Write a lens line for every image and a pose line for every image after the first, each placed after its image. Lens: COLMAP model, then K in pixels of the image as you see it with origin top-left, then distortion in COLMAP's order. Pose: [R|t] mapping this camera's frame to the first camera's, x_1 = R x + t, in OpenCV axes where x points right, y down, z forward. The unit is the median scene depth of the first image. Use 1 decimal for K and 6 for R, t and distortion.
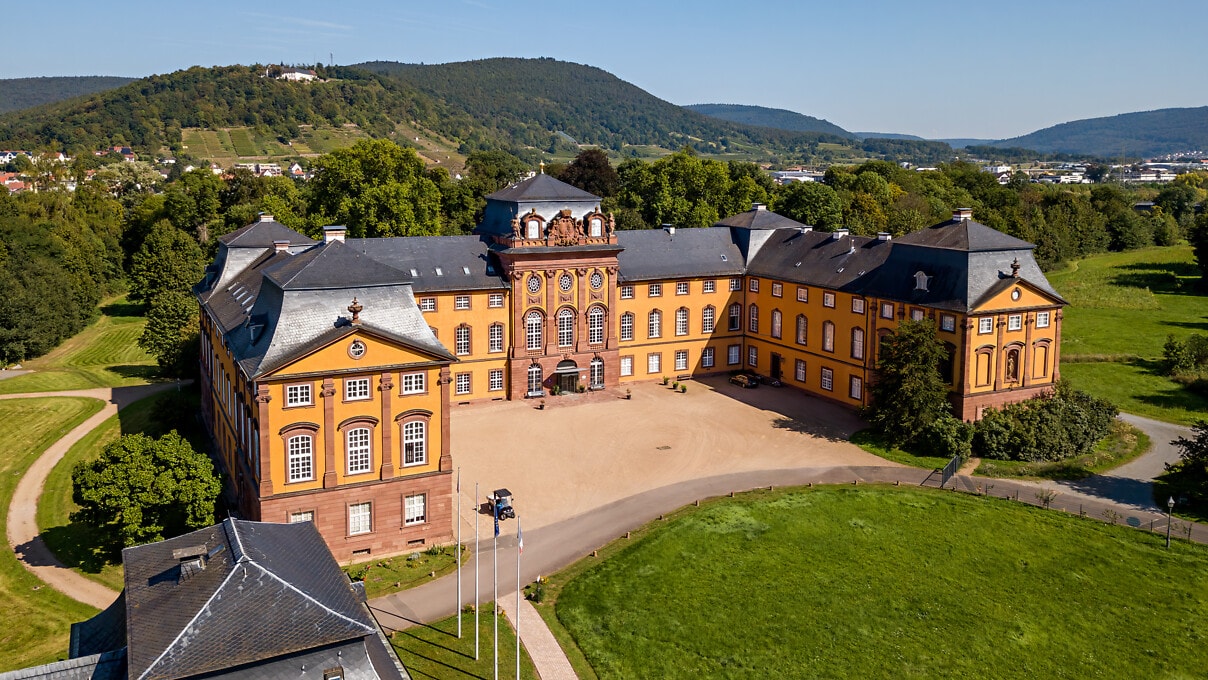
lens RADIAL K [[976.1, 0, 603.6], [0, 976.1, 309.9], [0, 0, 1]] dist [0.062189, 0.000818]
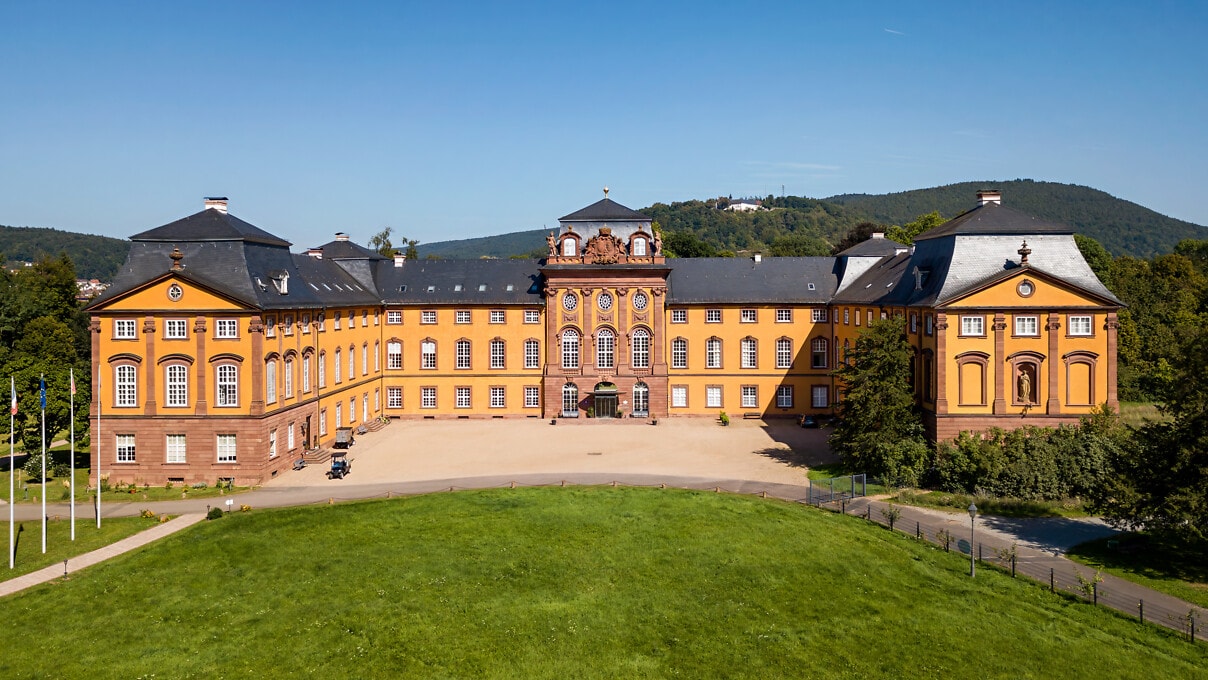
lens RADIAL K [[949.5, 0, 604.0], [0, 949.5, 340.0], [0, 0, 1]] dist [0.024456, 0.000585]
pose [[0.873318, 0.013190, -0.486972, 0.429748], [-0.066143, 0.993587, -0.091707, 0.098424], [0.482639, 0.112299, 0.868590, 0.180660]]
